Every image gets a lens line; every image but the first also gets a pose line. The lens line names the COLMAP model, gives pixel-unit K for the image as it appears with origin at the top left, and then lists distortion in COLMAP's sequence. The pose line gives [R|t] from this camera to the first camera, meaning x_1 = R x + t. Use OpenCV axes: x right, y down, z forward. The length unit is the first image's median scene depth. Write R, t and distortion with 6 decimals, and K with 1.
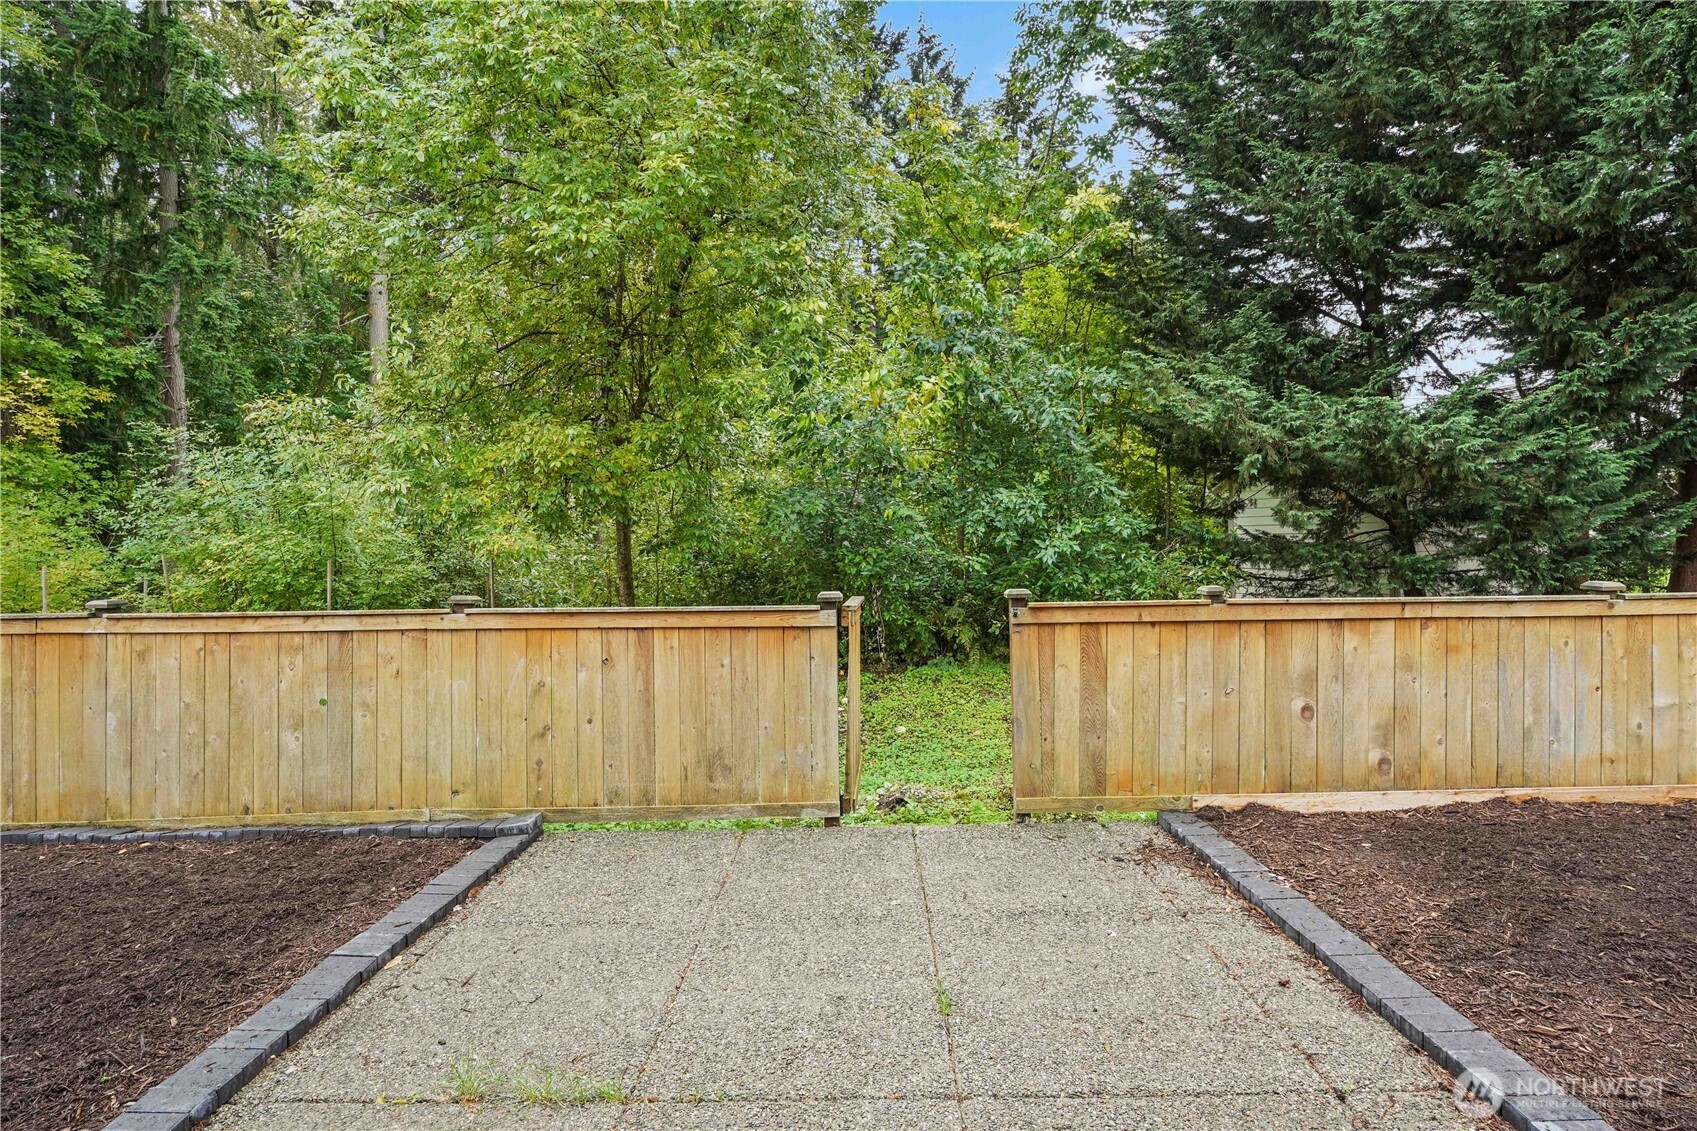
lens RADIAL K [[815.9, 0, 838.2], [0, 815.9, 565.3], [0, 0, 1]] dist [-0.065322, 0.030279]
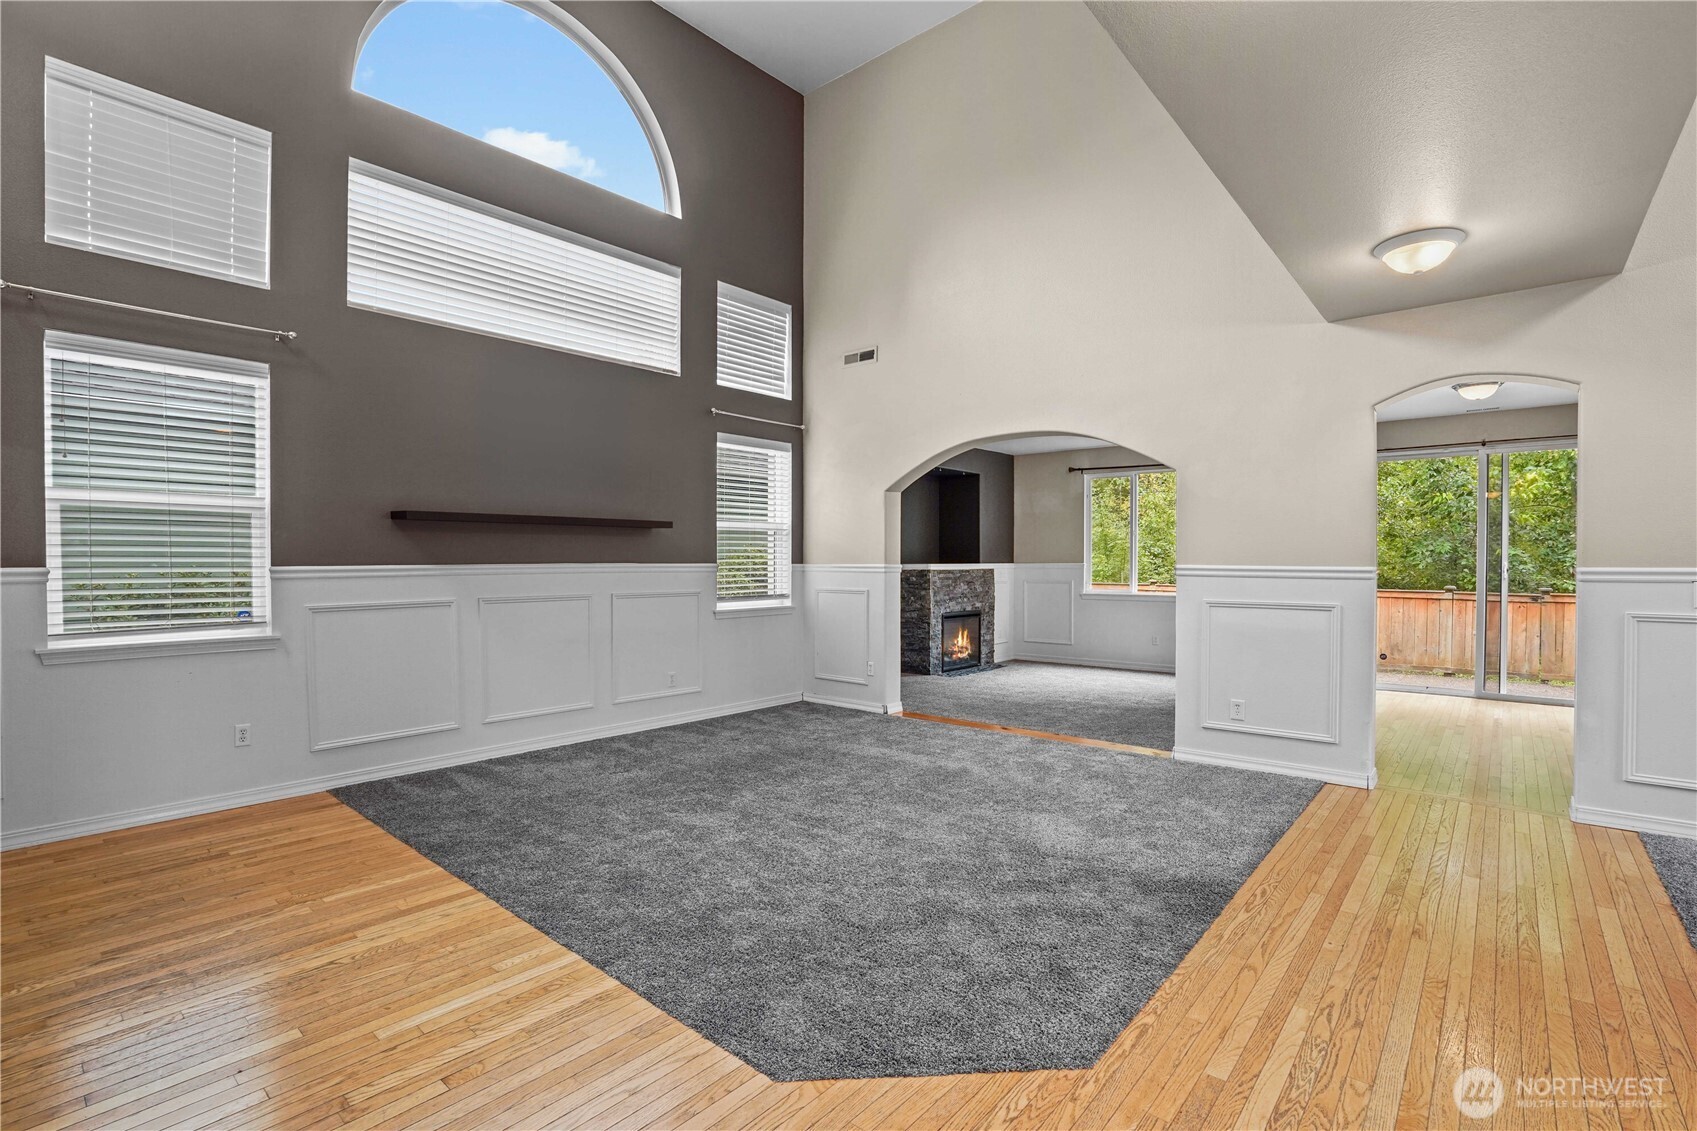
lens RADIAL K [[790.4, 0, 837.1], [0, 790.4, 568.0], [0, 0, 1]] dist [-0.065403, 0.029720]
pose [[0.766991, 0.025439, -0.641154, 0.056302], [-0.042178, 0.999052, -0.010817, 0.081518], [0.640271, 0.035339, 0.767336, -2.058069]]
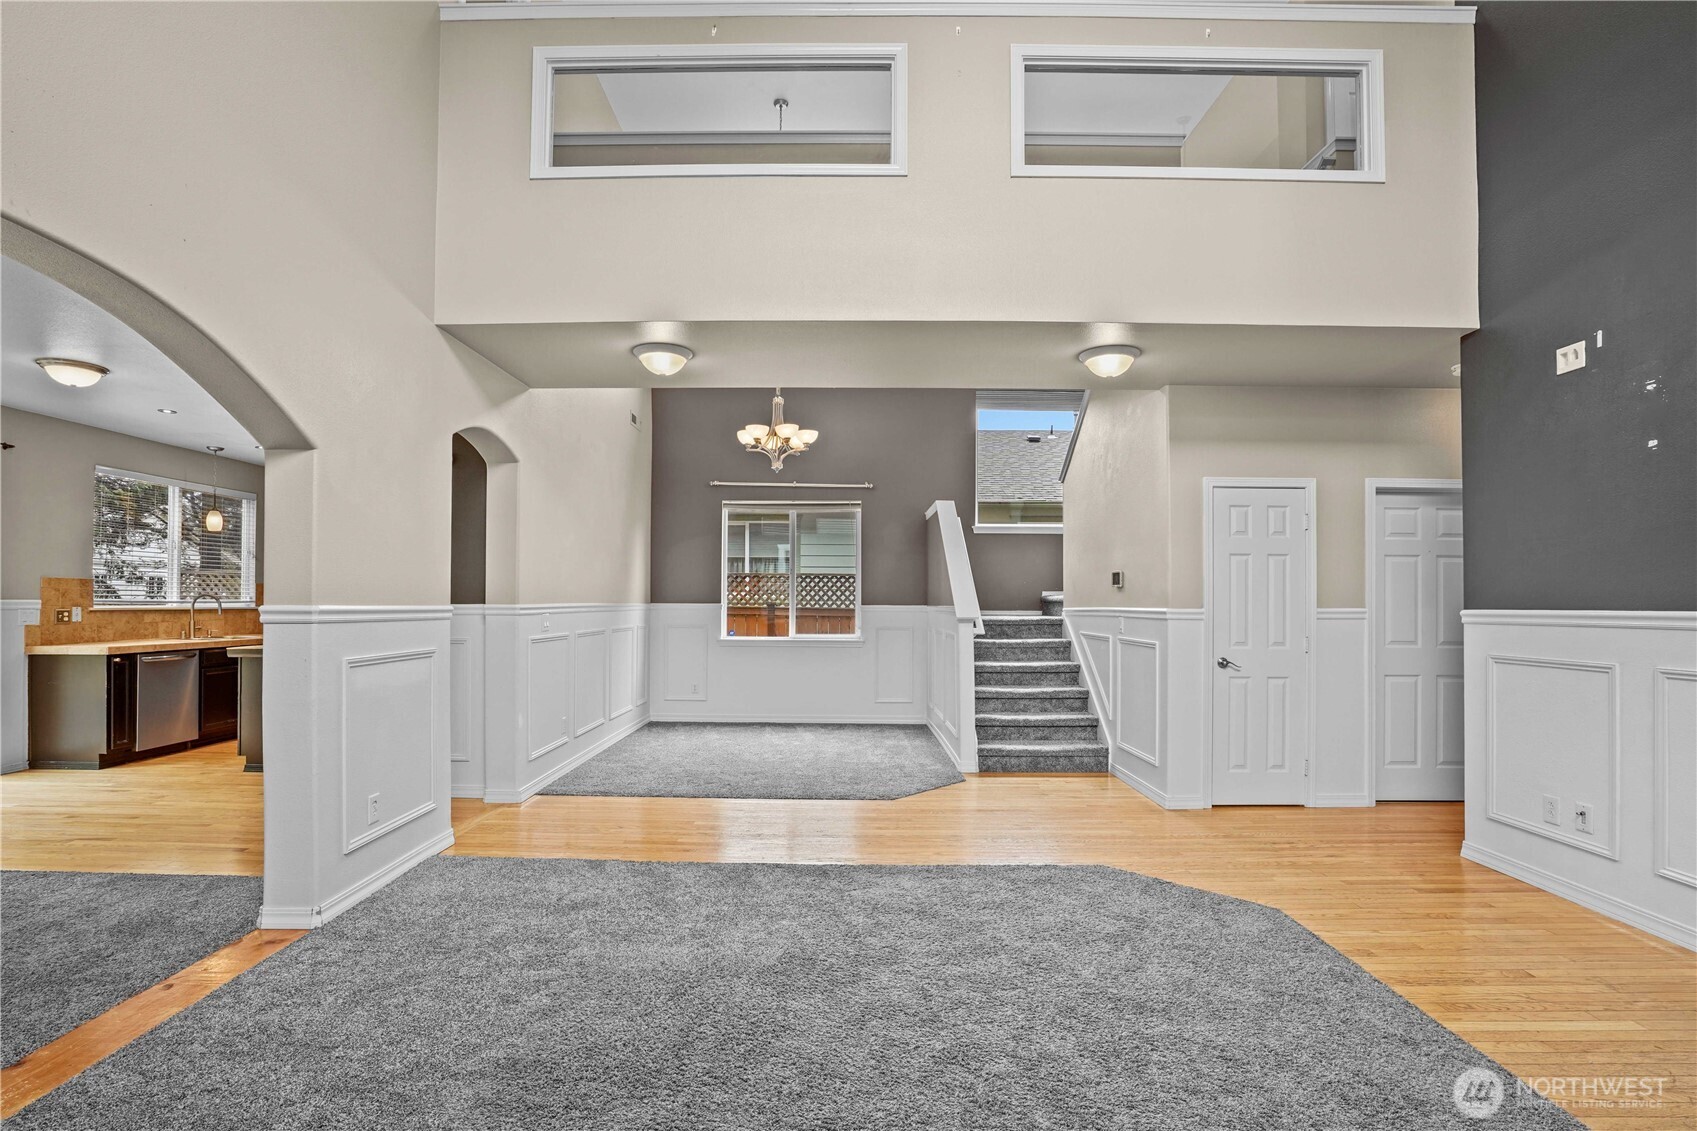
lens RADIAL K [[795.6, 0, 832.0], [0, 795.6, 586.8], [0, 0, 1]] dist [-0.067563, 0.029325]
pose [[-0.007573, 0.036577, 0.999302, -0.908217], [0.037217, 0.998649, -0.036271, 0.070359], [-0.999278, 0.036917, -0.008924, -1.371573]]
